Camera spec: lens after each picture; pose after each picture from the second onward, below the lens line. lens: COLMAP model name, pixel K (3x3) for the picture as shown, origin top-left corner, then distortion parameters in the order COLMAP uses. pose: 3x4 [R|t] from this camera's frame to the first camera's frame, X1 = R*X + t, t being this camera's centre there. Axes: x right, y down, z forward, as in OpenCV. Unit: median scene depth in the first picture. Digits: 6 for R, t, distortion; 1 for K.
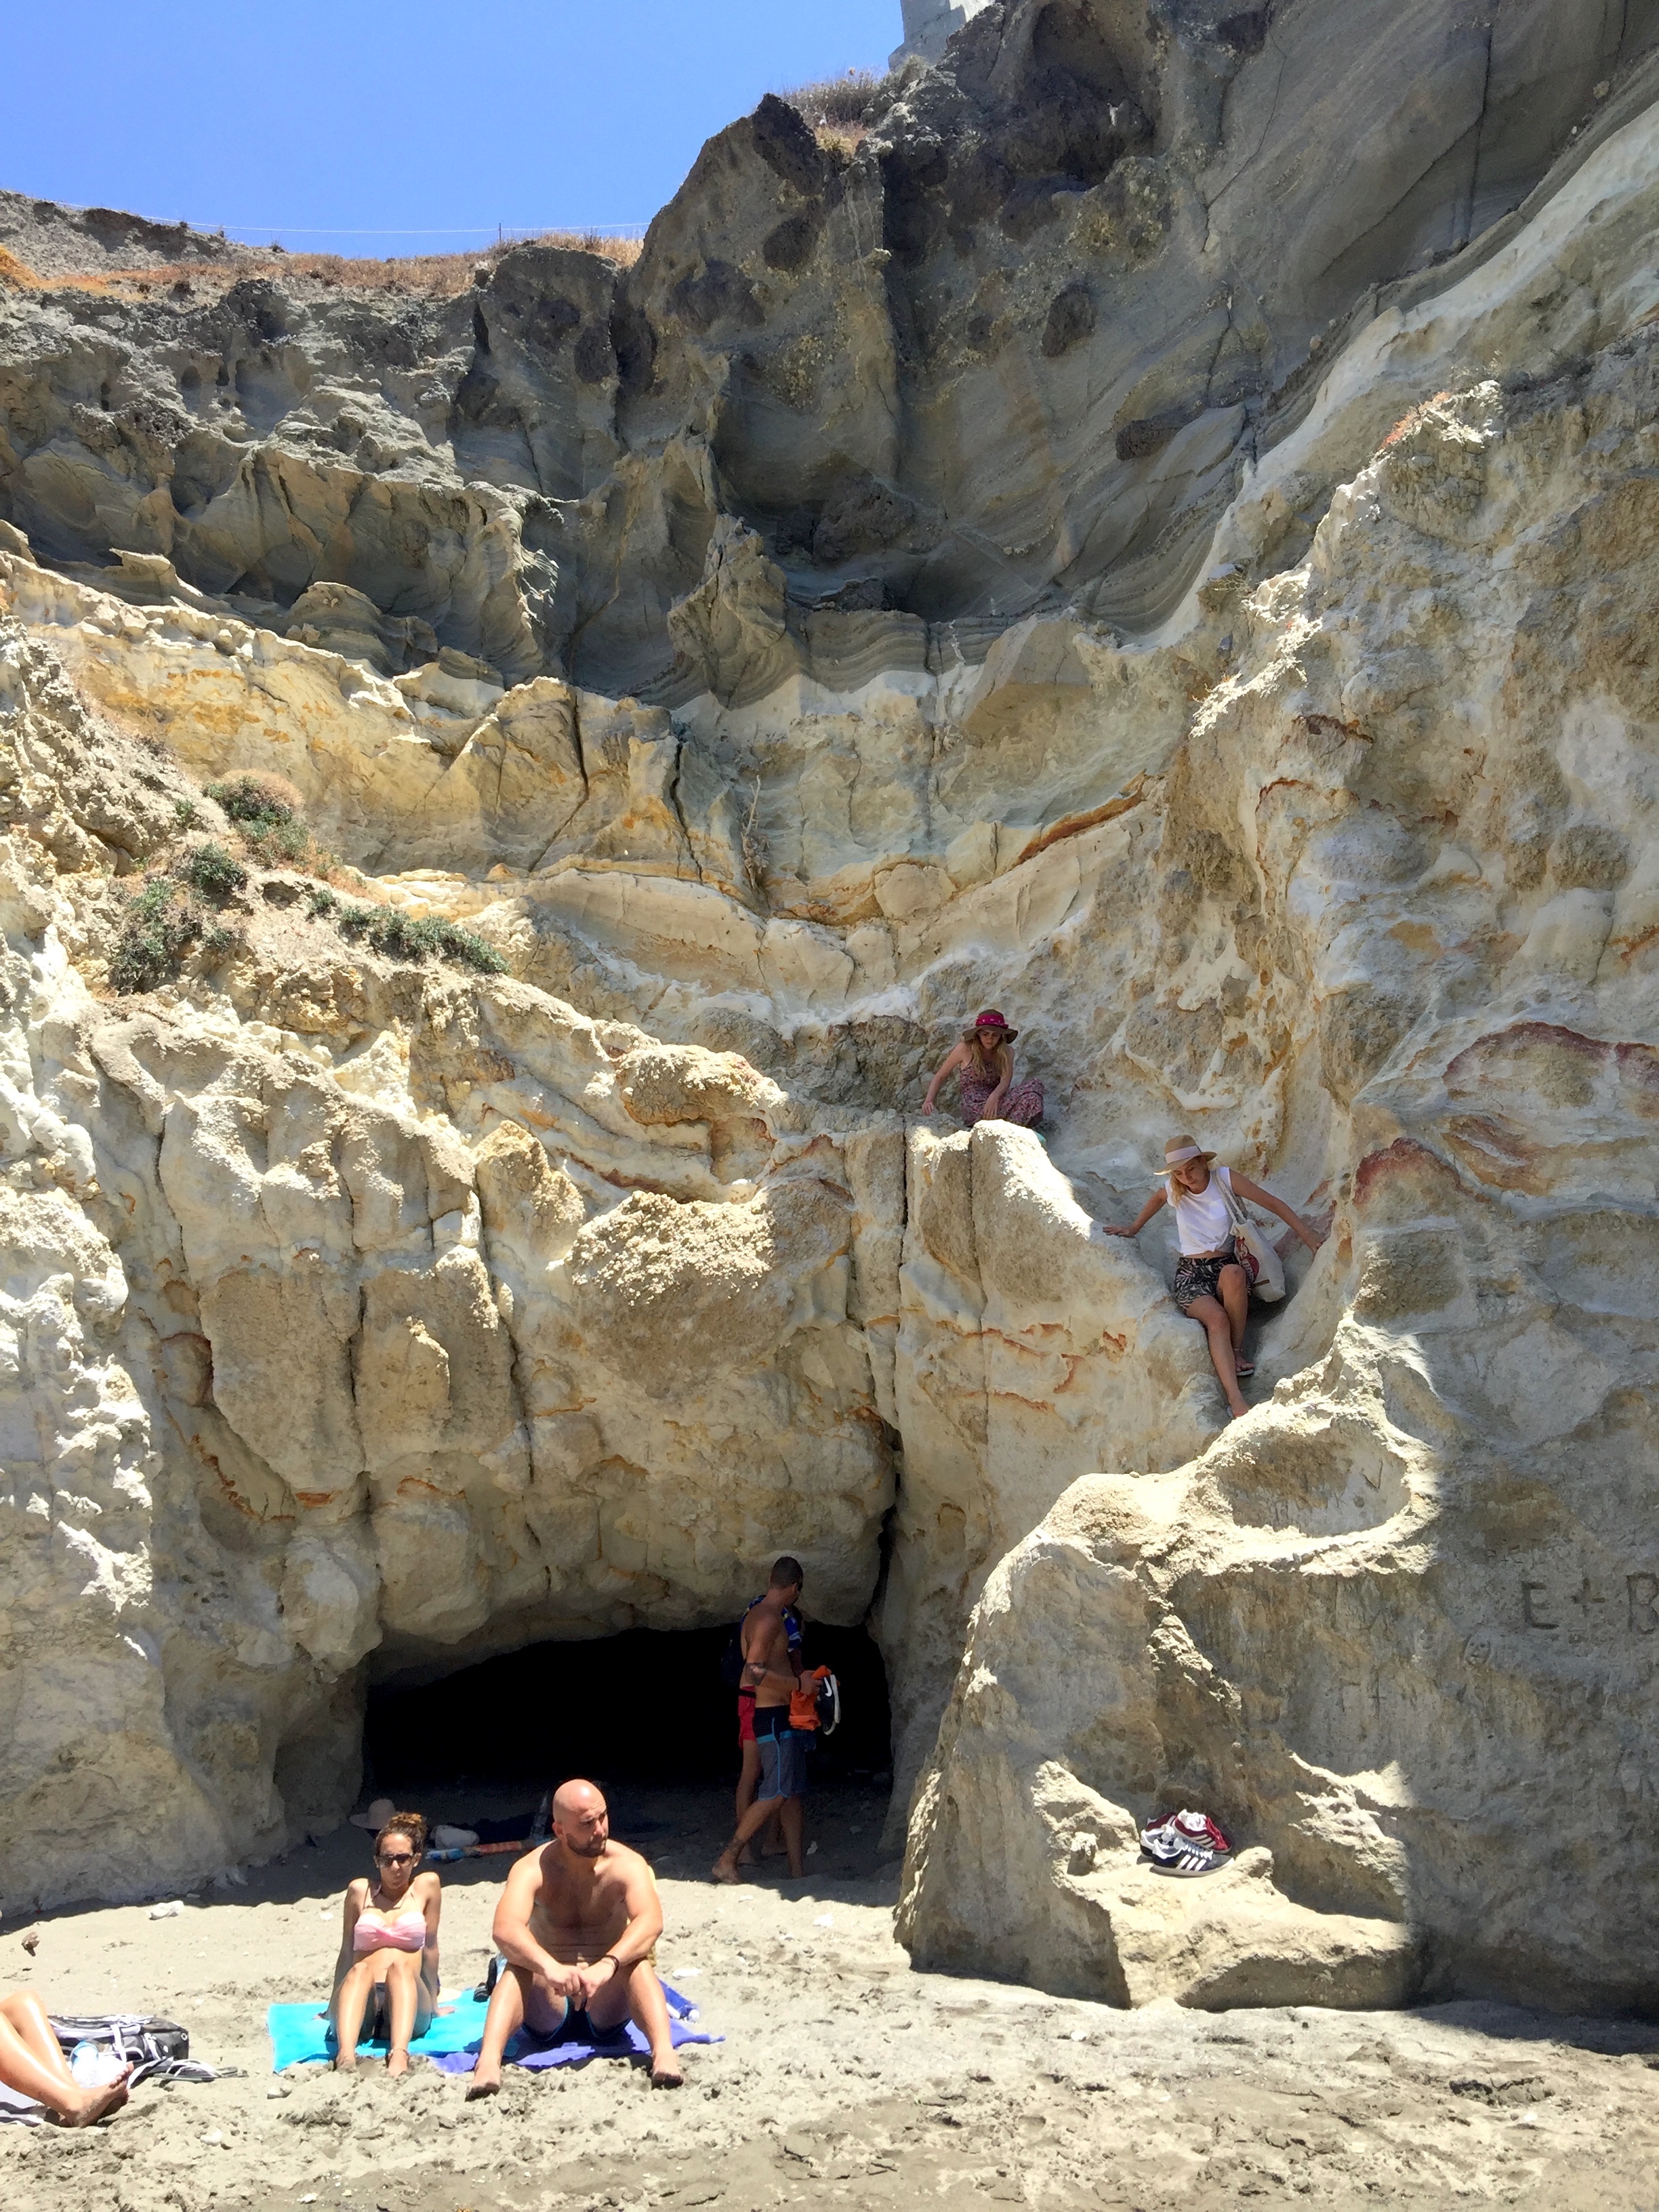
lens RADIAL K [[1798.6, 0, 833.4], [0, 1798.6, 1094.8], [0, 0, 1]] dist [0.018559, -0.009962]
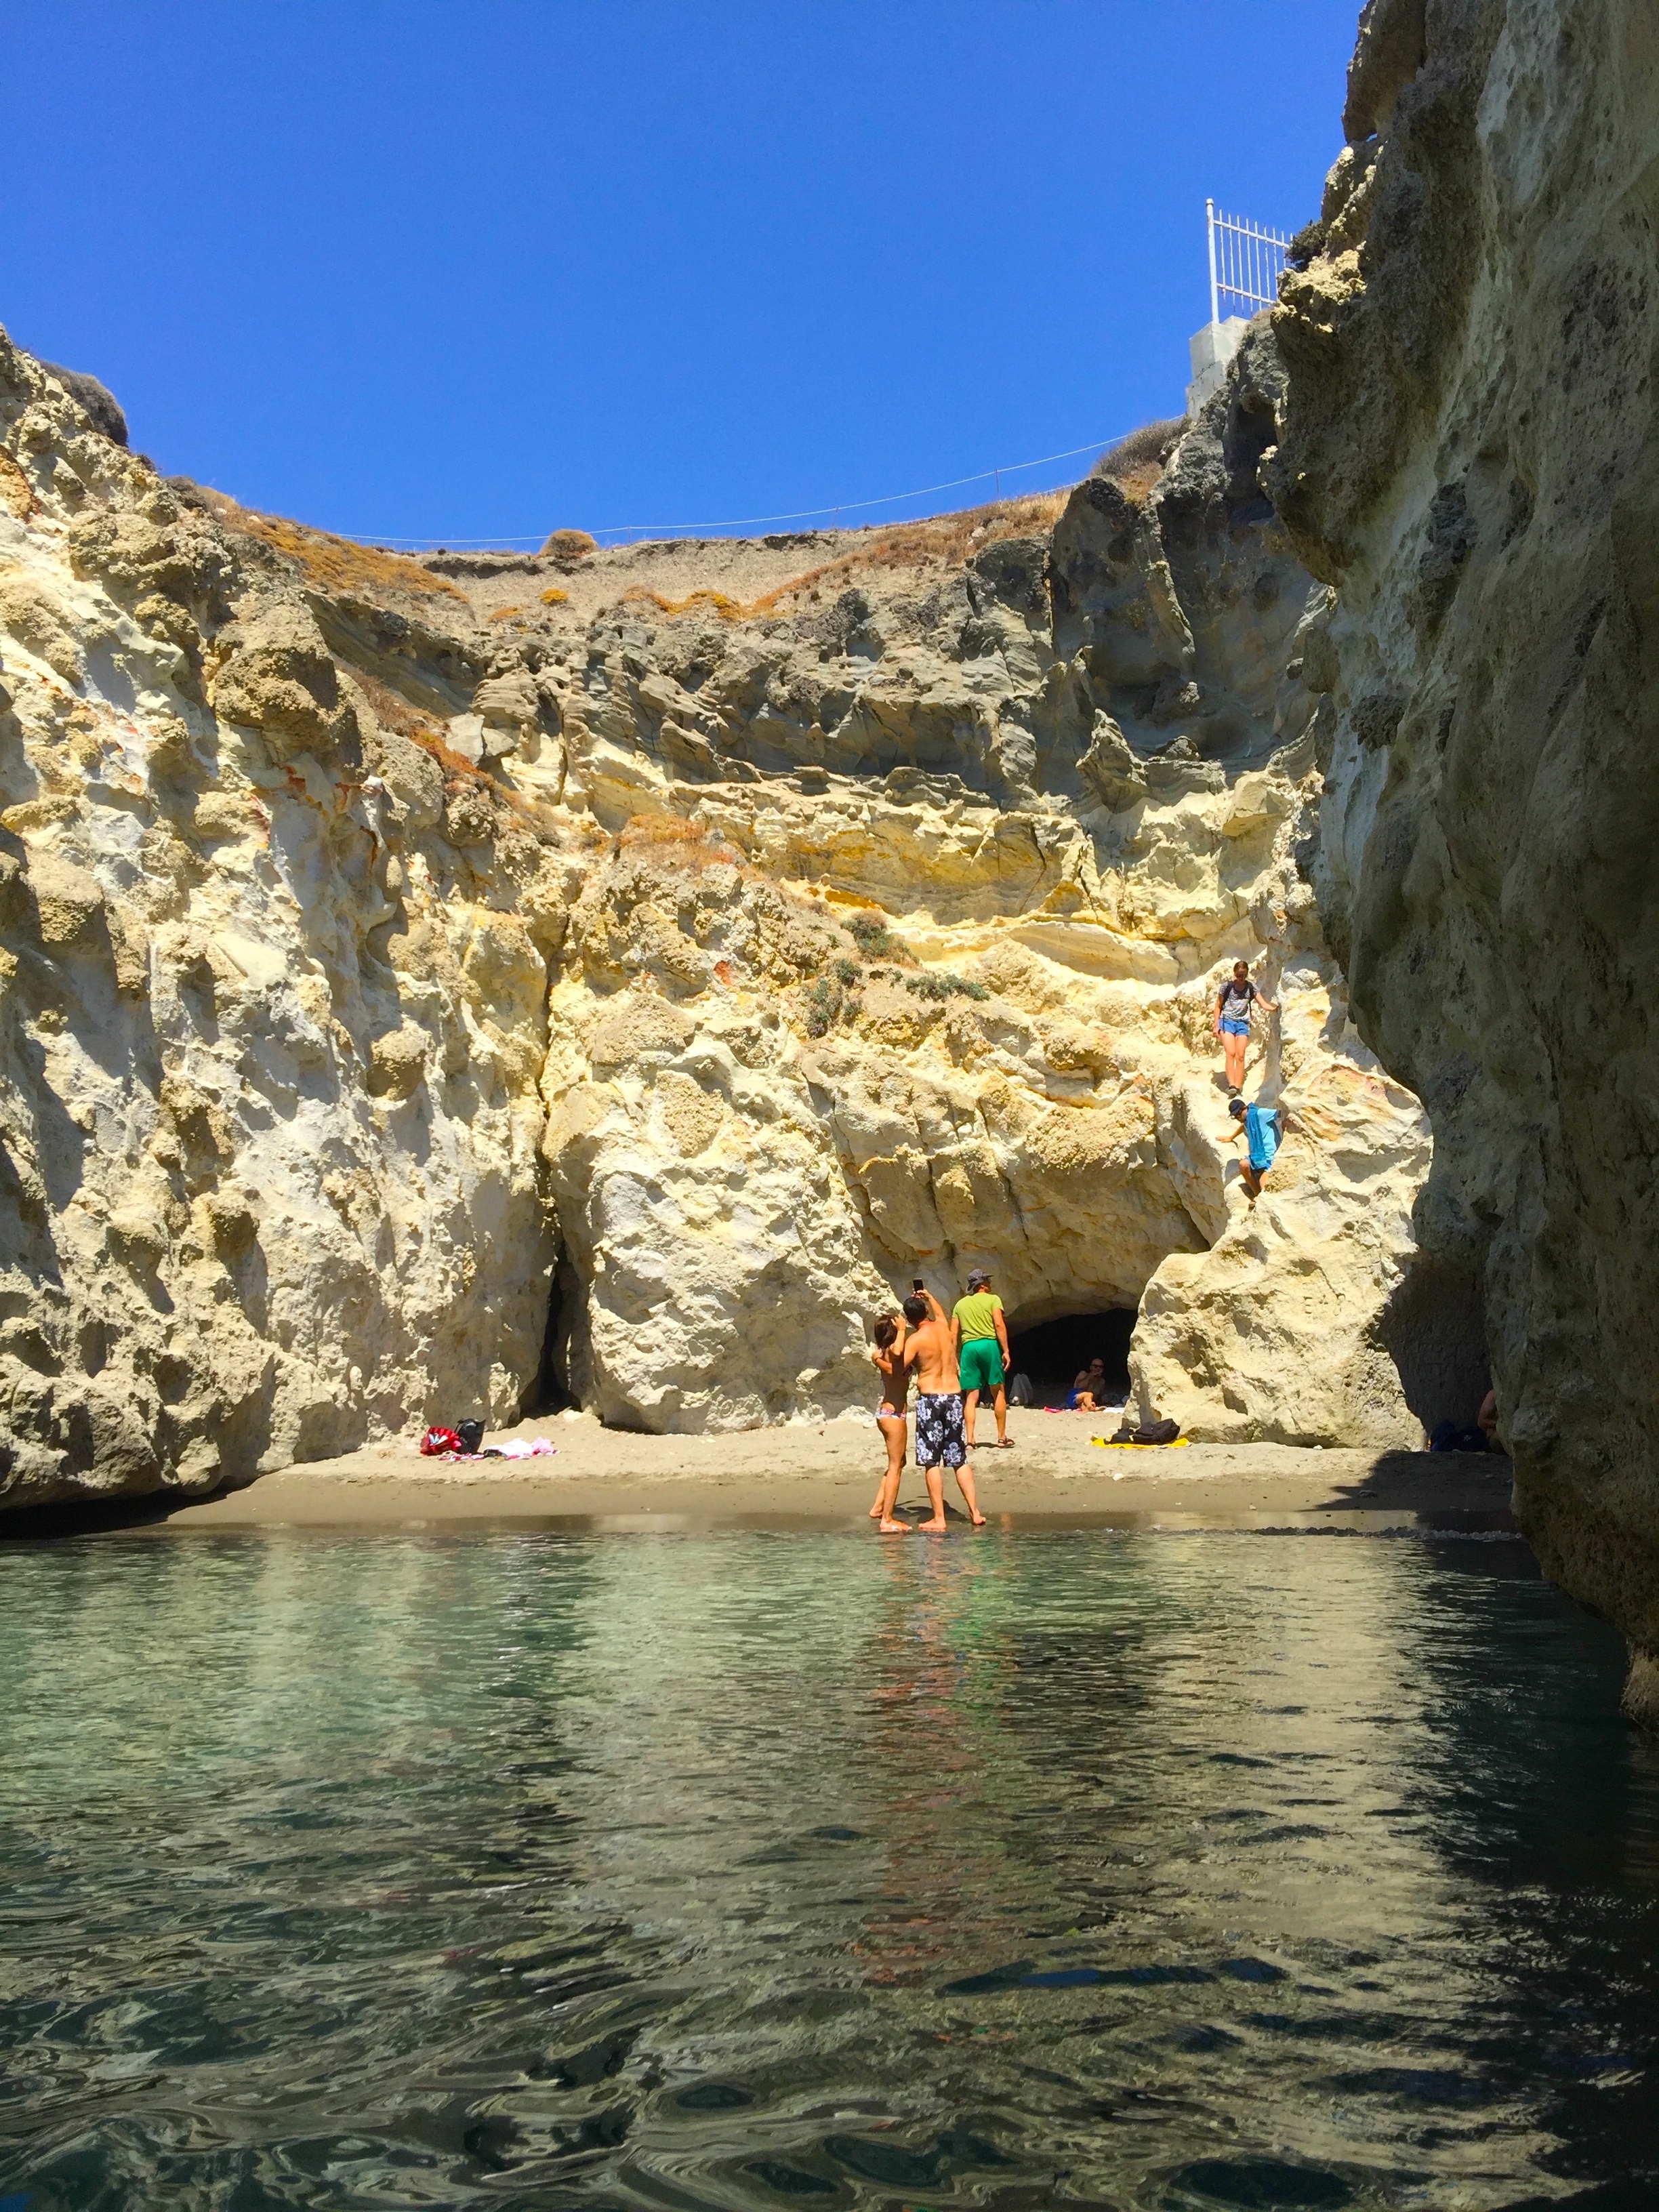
lens RADIAL K [[1798.6, 0, 826.8], [0, 1798.6, 1107.6], [0, 0, 1]] dist [0.018559, -0.009962]
pose [[0.902228, -0.043271, -0.429083, 0.539938], [0.117297, 0.982067, 0.147603, -0.279009], [0.415001, -0.183501, 0.891124, -0.937265]]
